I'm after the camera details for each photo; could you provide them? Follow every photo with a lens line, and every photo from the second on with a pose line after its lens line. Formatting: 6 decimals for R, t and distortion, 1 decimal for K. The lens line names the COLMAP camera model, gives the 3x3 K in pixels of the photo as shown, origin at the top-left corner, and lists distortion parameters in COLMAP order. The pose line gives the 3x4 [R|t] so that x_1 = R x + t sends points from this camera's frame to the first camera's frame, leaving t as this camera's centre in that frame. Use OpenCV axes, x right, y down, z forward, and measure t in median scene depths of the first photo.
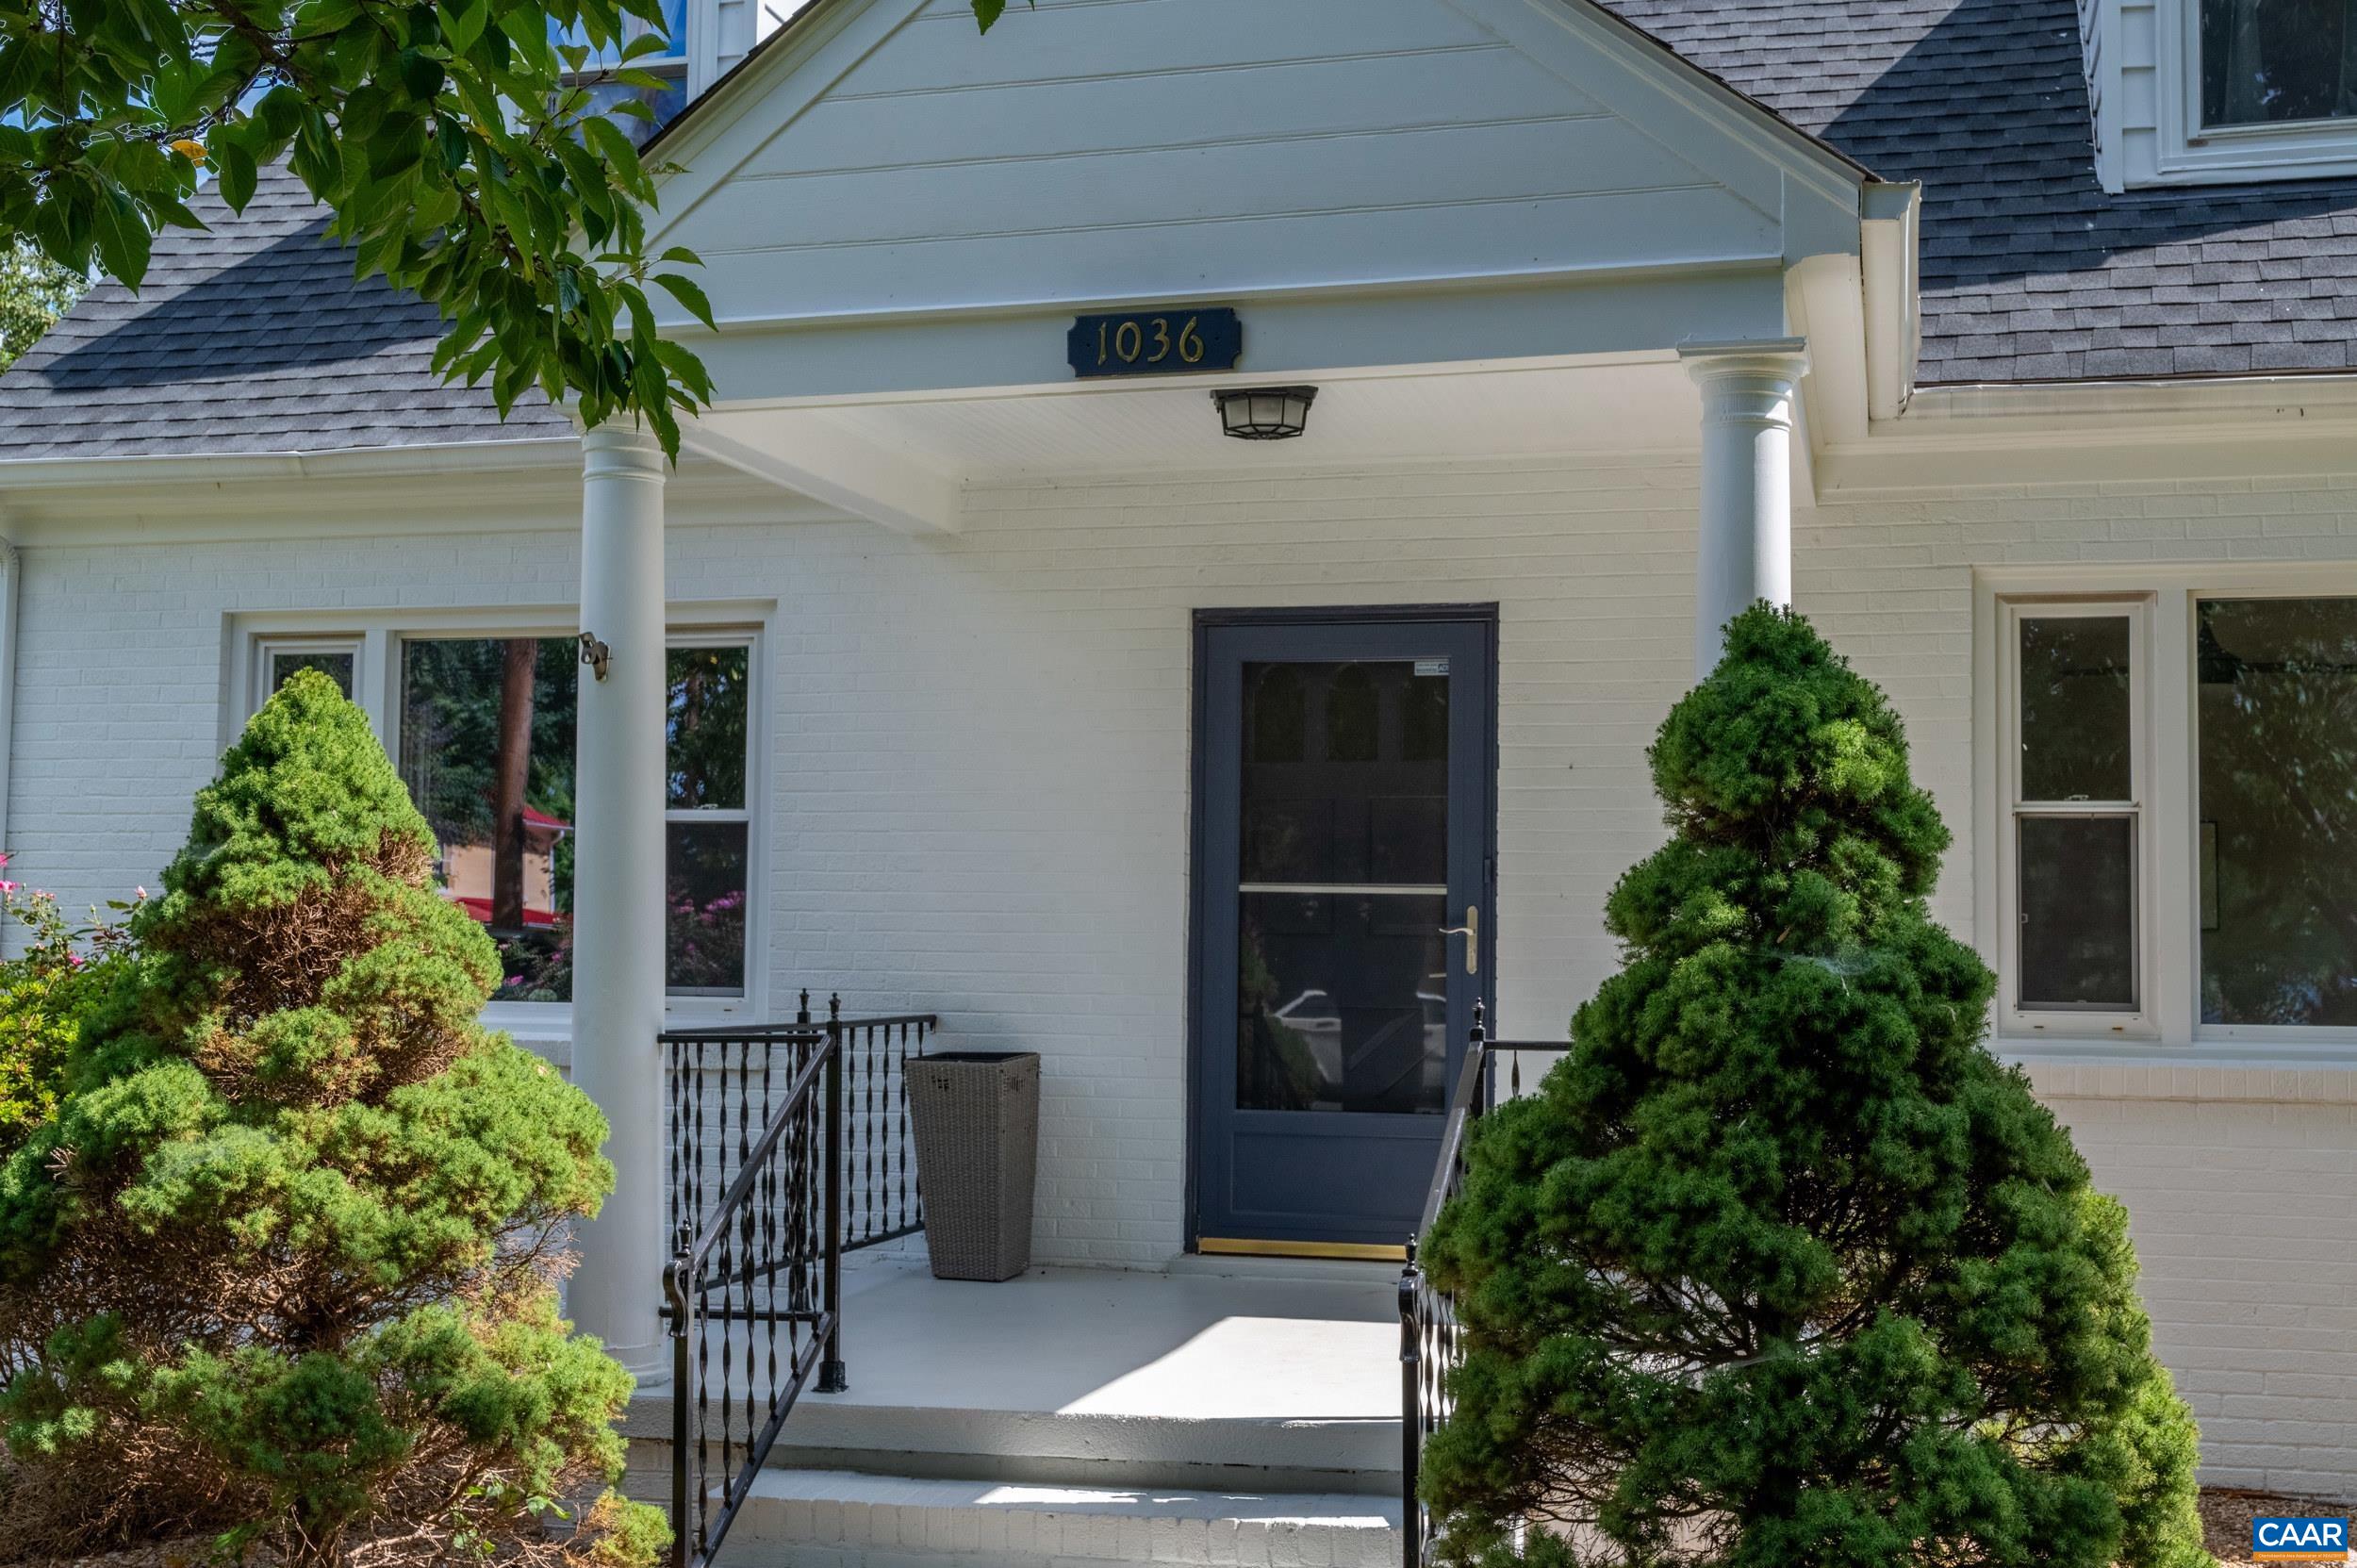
lens RADIAL K [[2798.2, 0, 1178.5], [0, 2798.2, 784.0], [0, 0, 1]] dist [-0.011841, -0.000792]
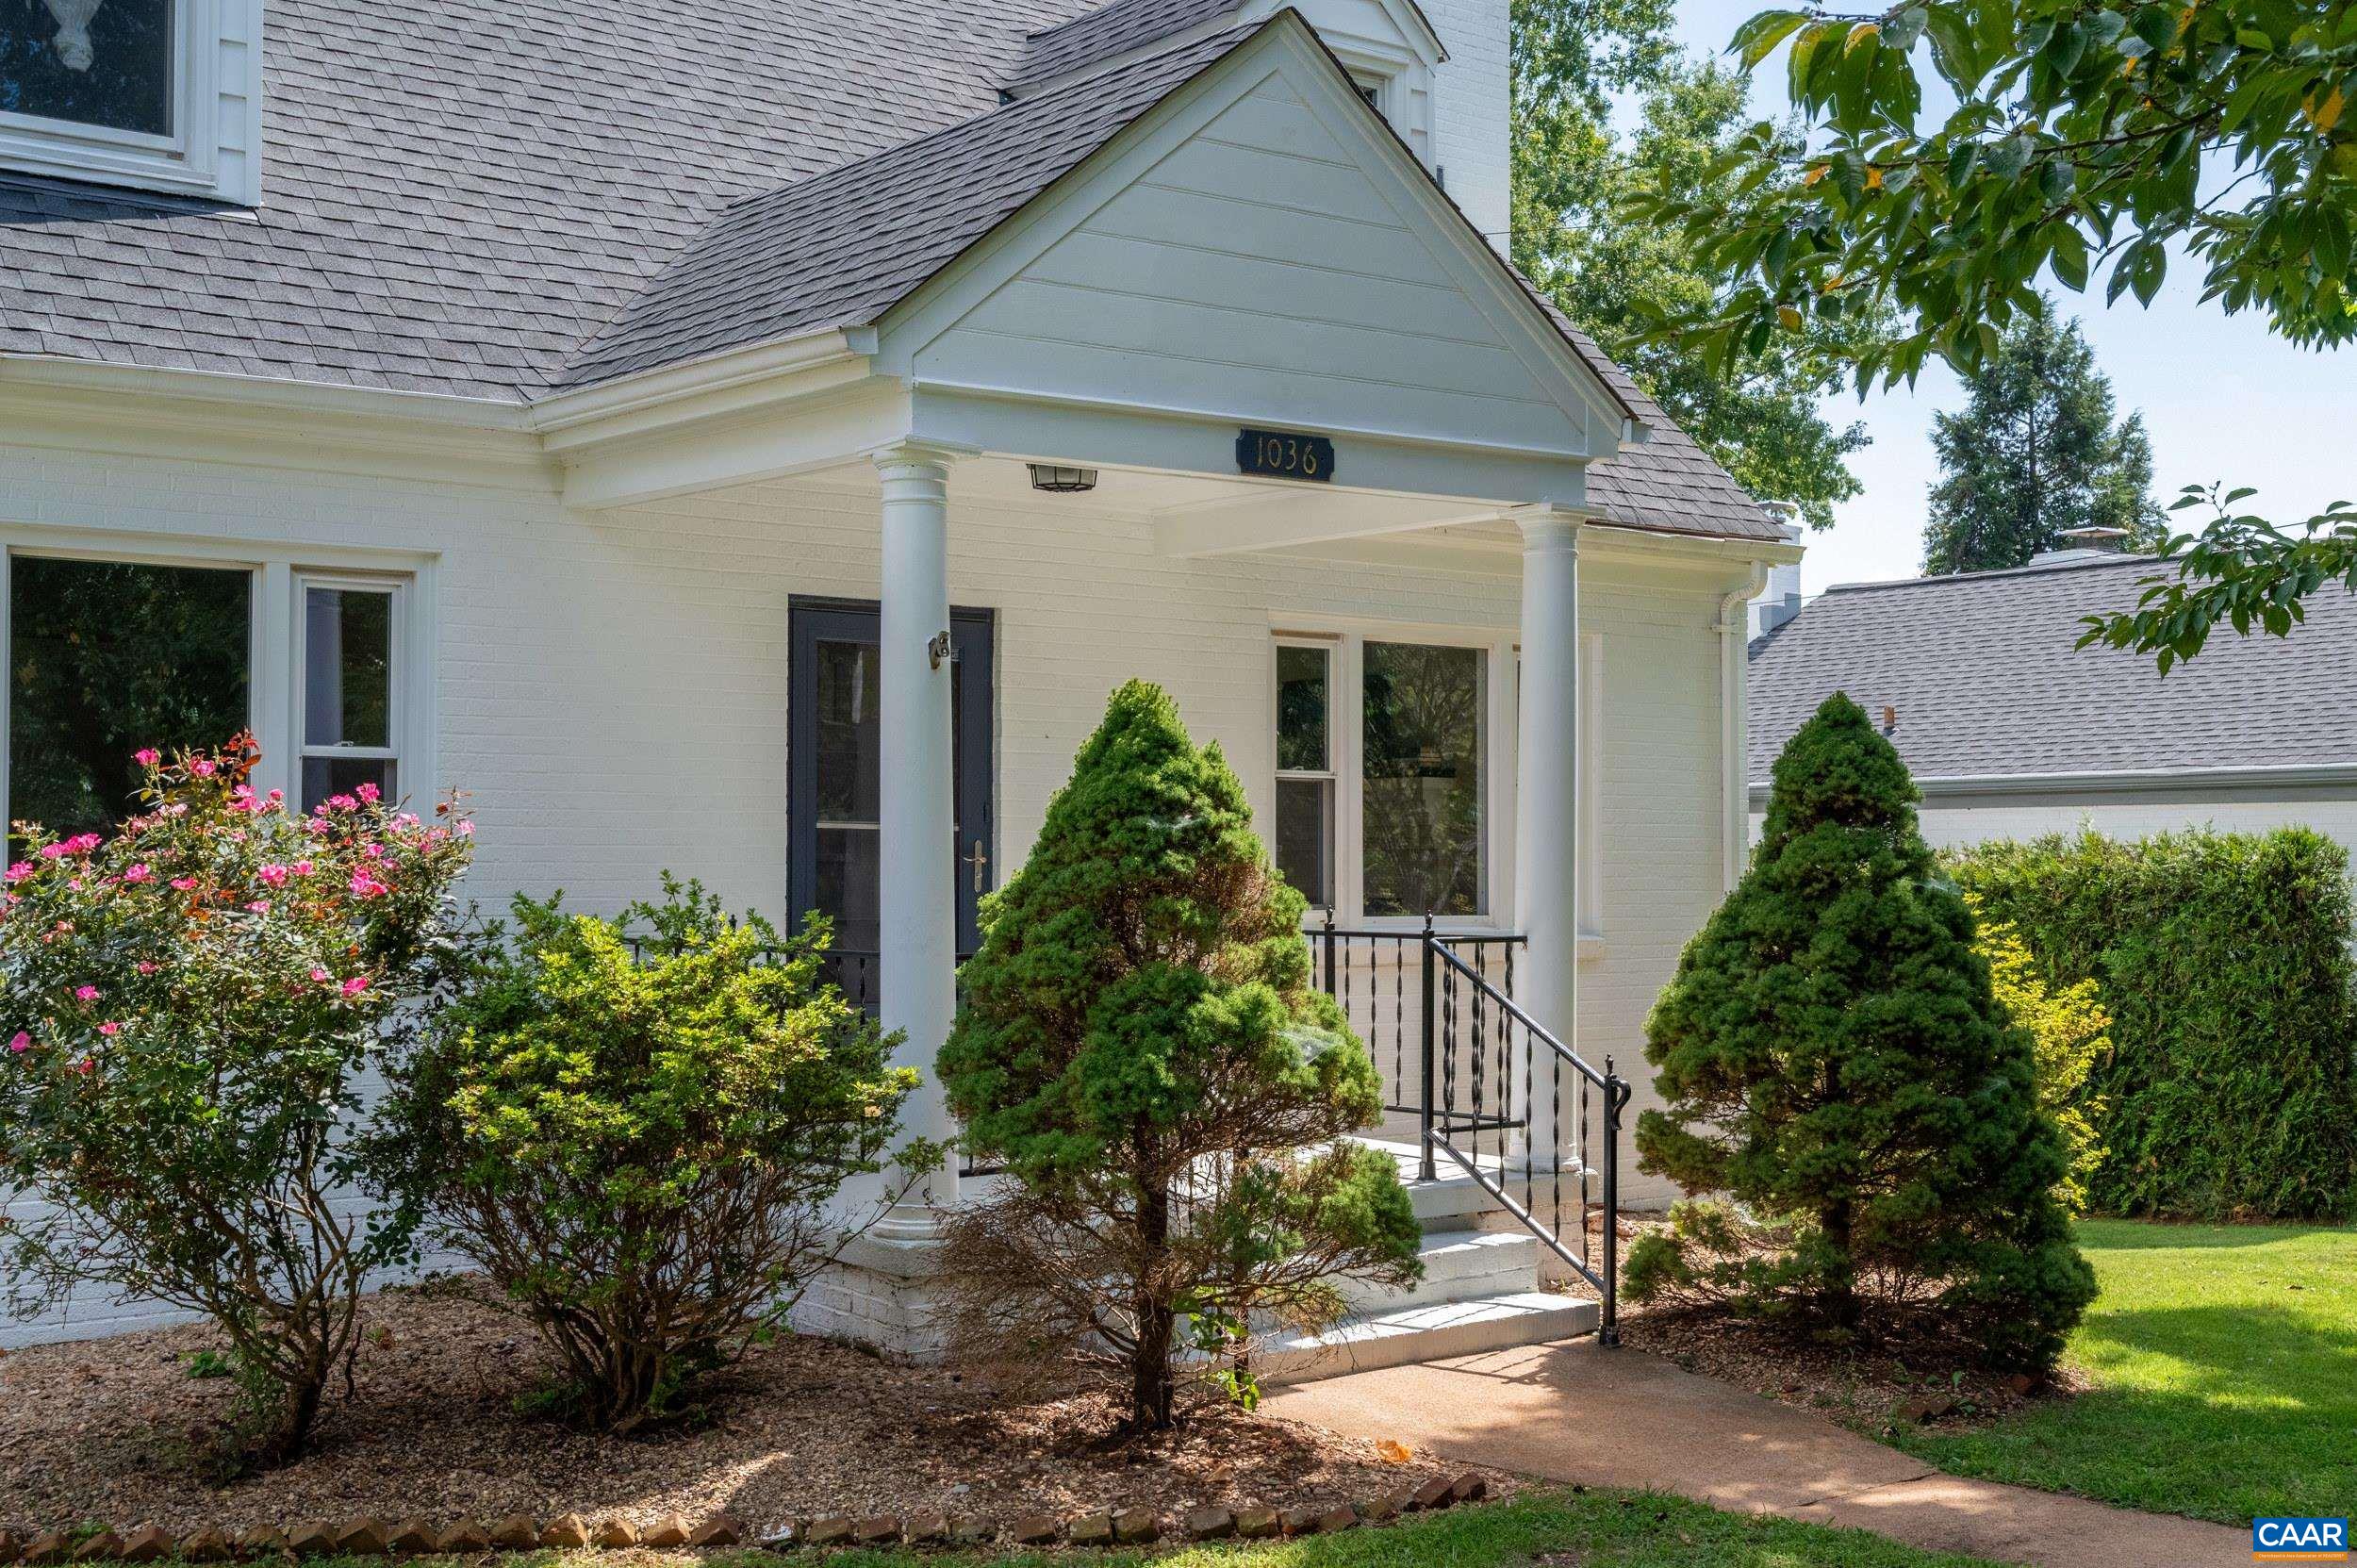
lens RADIAL K [[2875.2, 0, 1173.0], [0, 2875.2, 749.1], [0, 0, 1]] dist [-0.006324, 0.013974]
pose [[0.610478, 0.022749, 0.791707, -1.096692], [-0.044904, 0.998974, 0.005920, -0.013359], [-0.790760, -0.039165, 0.610873, 0.133591]]
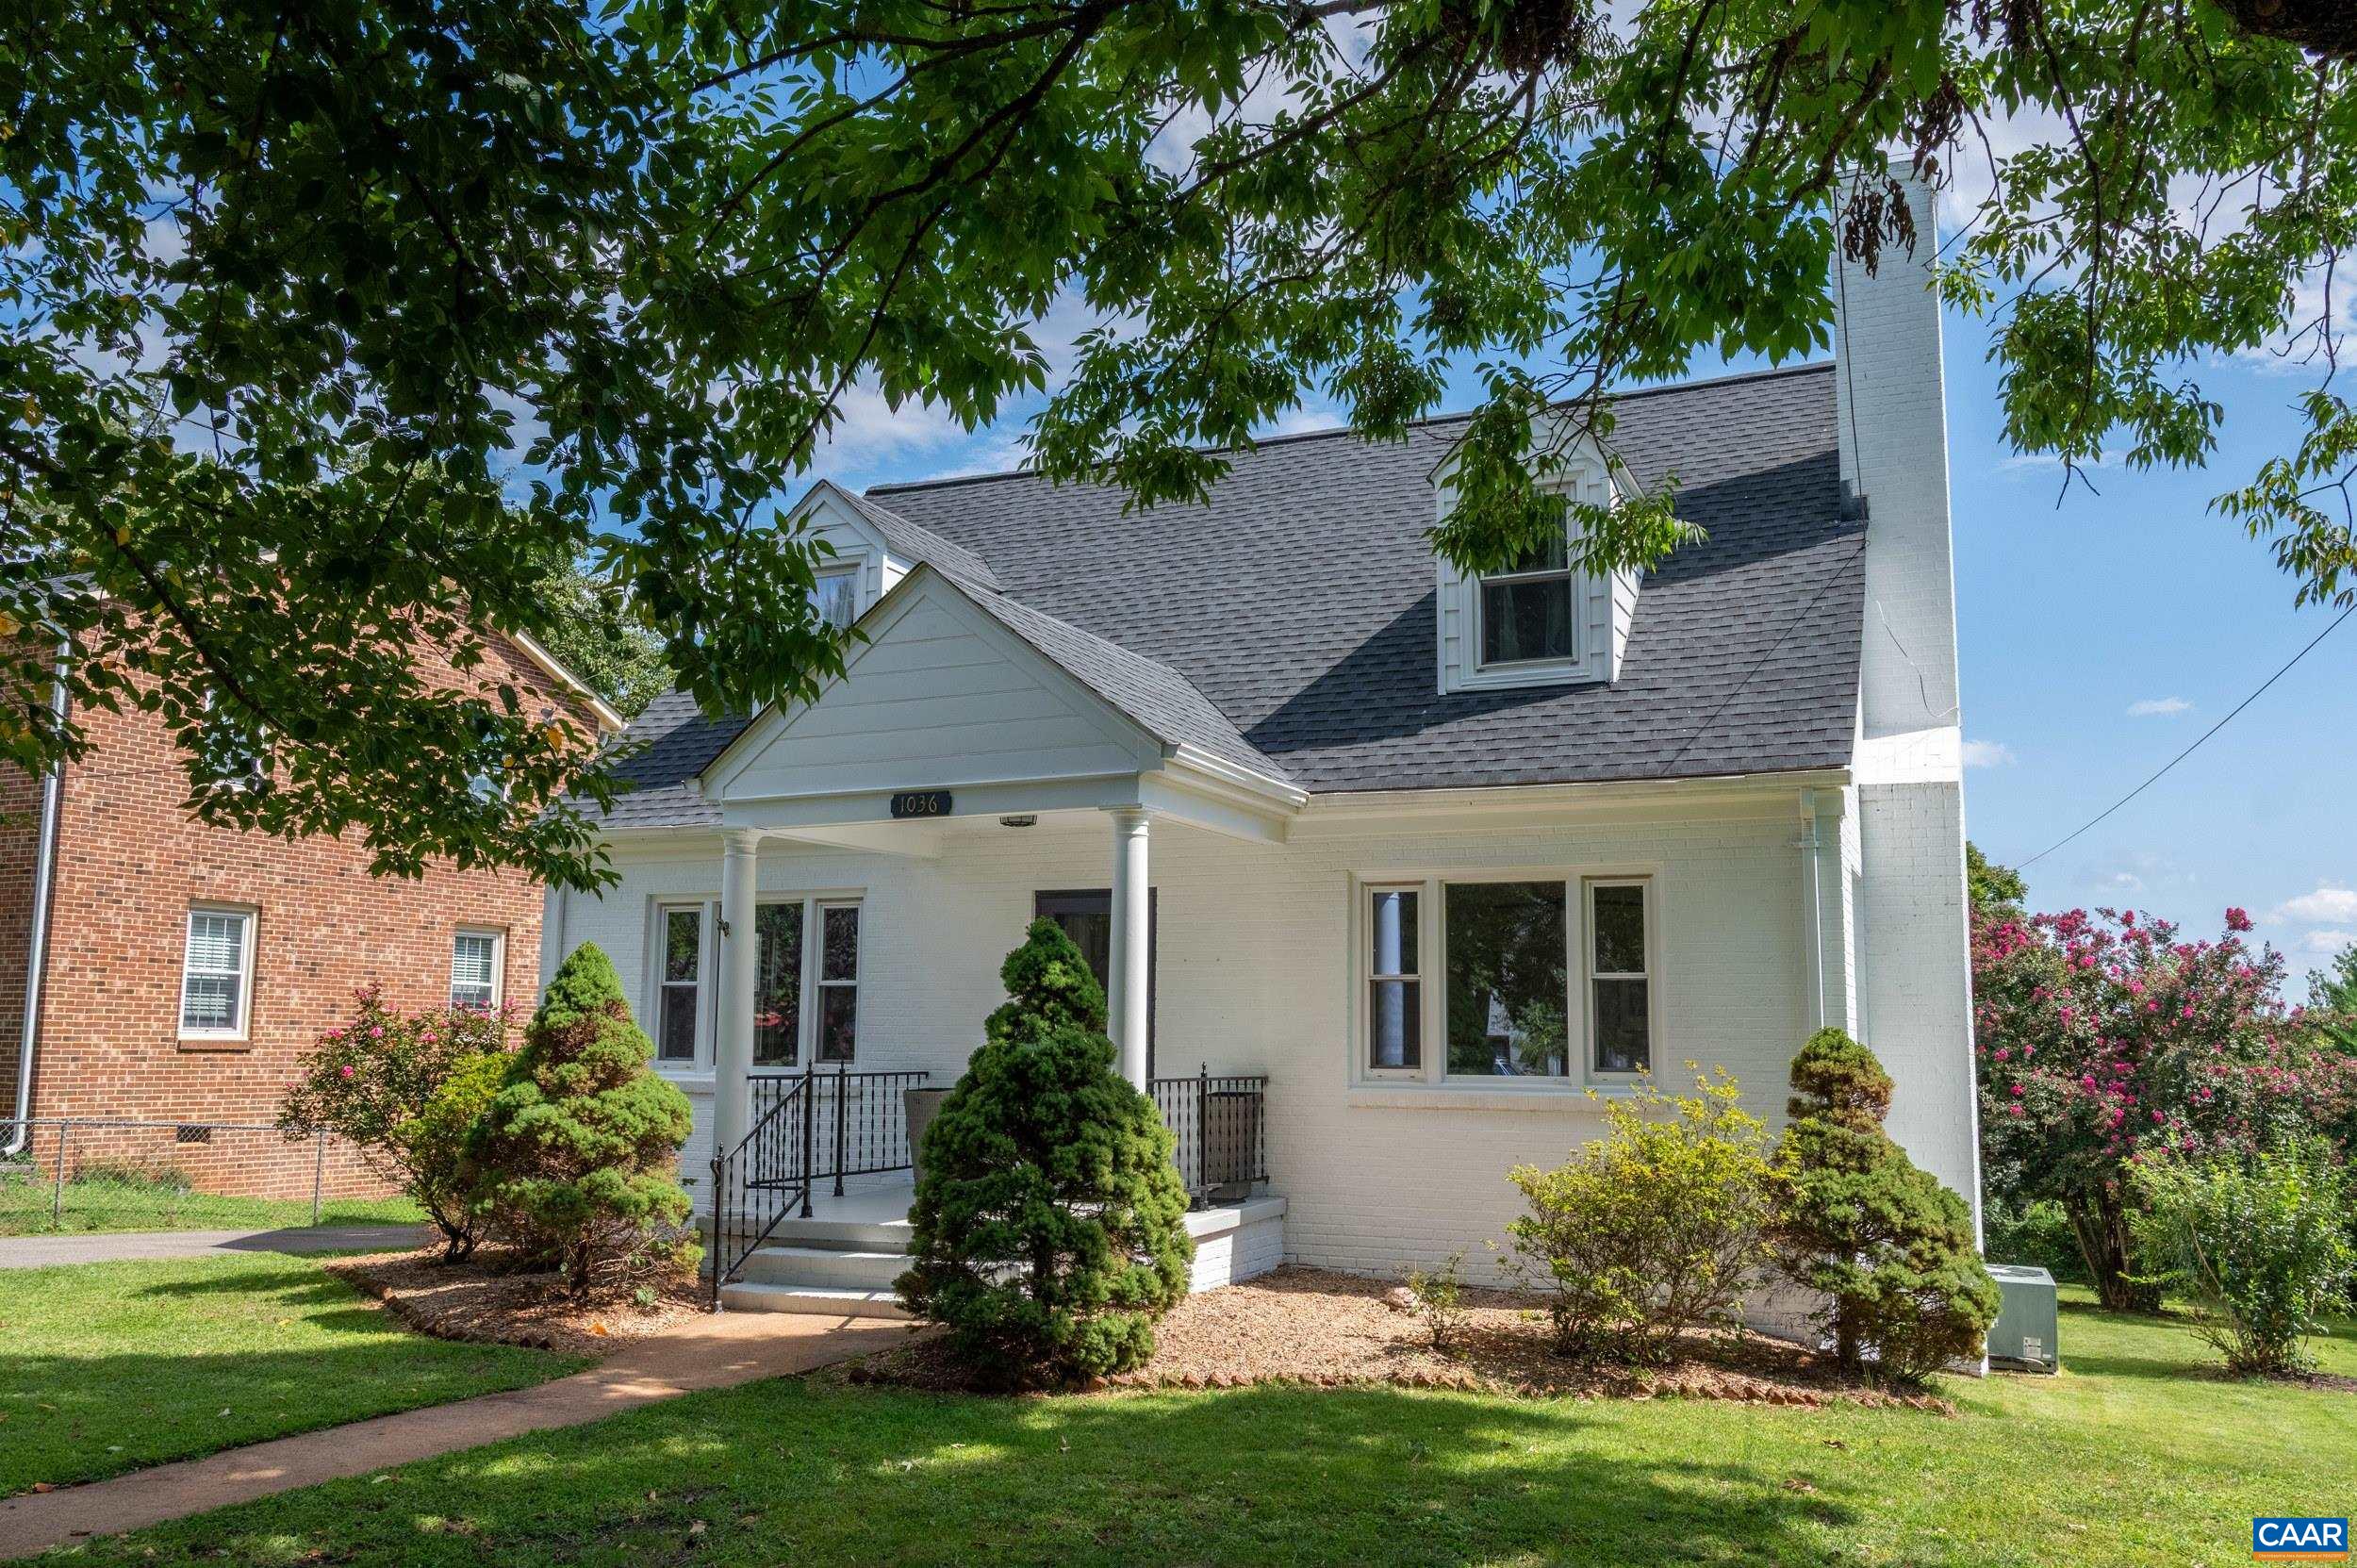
lens RADIAL K [[1877.3, 0, 1193.4], [0, 1877.3, 771.4], [0, 0, 1]] dist [-0.037694, 0.000243]
pose [[0.987812, -0.025623, -0.153531, 0.459992], [0.012390, 0.996171, -0.086540, -0.032767], [0.155161, 0.083583, 0.984347, -0.602669]]
